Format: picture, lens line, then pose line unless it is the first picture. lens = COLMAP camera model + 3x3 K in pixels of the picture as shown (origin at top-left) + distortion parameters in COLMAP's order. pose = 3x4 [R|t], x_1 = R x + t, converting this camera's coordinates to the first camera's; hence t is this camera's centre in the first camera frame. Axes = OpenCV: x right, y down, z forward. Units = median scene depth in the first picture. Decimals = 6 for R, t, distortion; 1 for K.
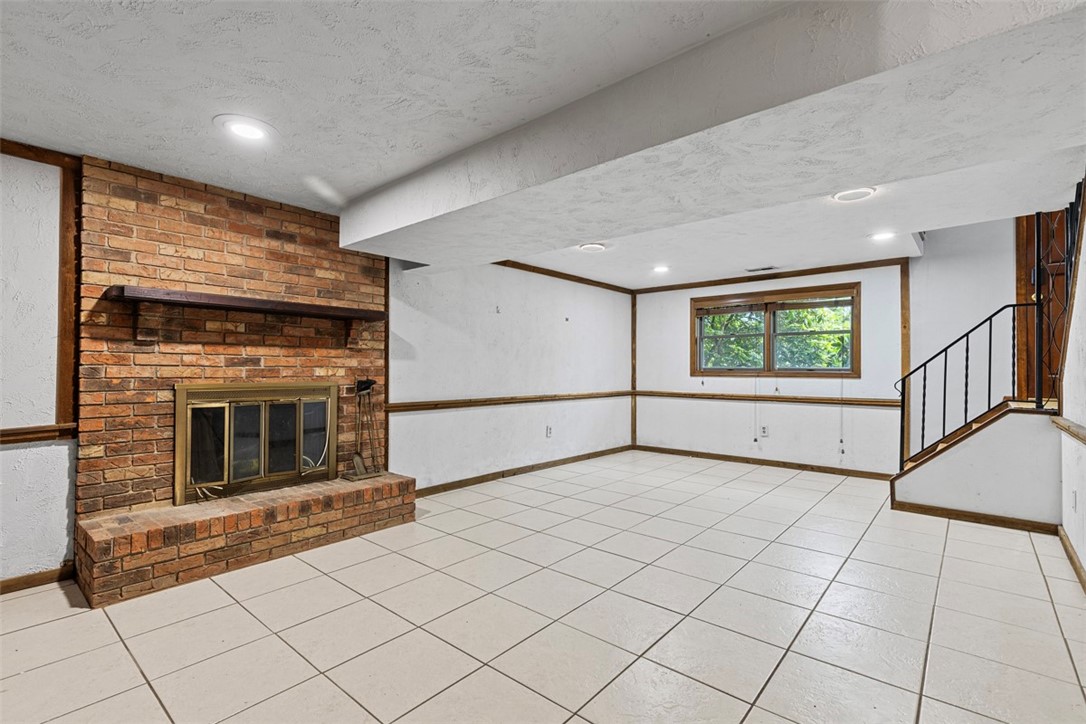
lens RADIAL K [[488.7, 0, 545.5], [0, 488.7, 360.7], [0, 0, 1]] dist [0.004268, -0.000340]
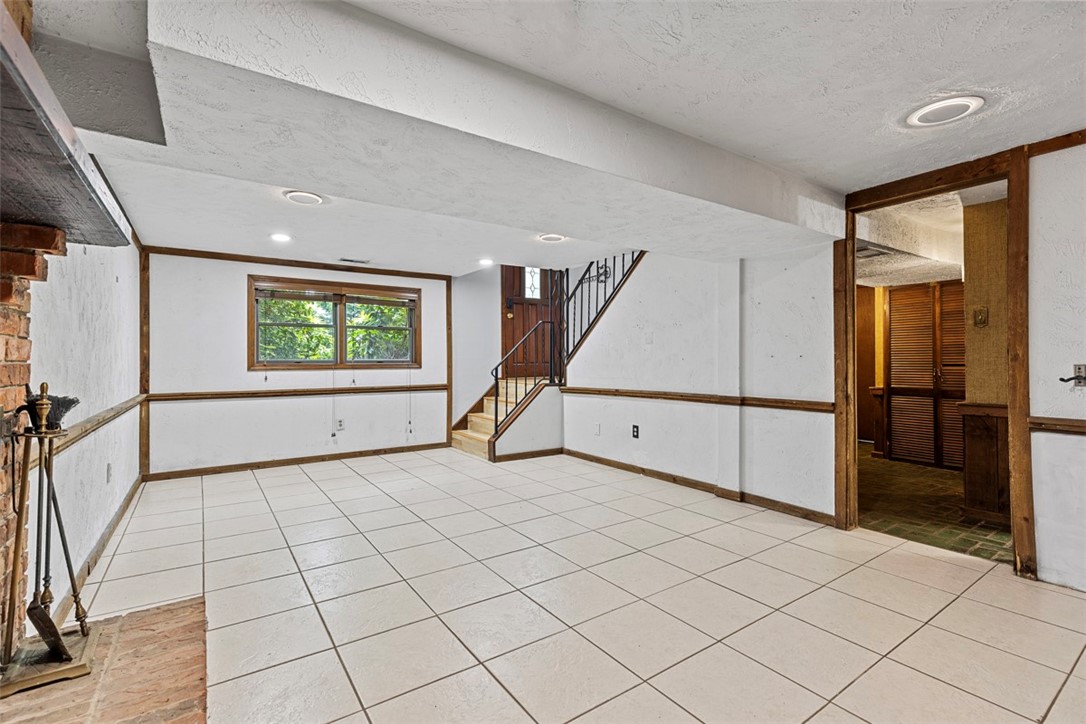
lens RADIAL K [[488.7, 0, 545.5], [0, 488.7, 360.7], [0, 0, 1]] dist [0.004268, -0.000340]
pose [[0.259857, -0.006941, 0.965622, -0.414389], [-0.011542, 0.999880, 0.010293, 0.000858], [-0.965578, -0.013820, 0.259746, 0.362497]]
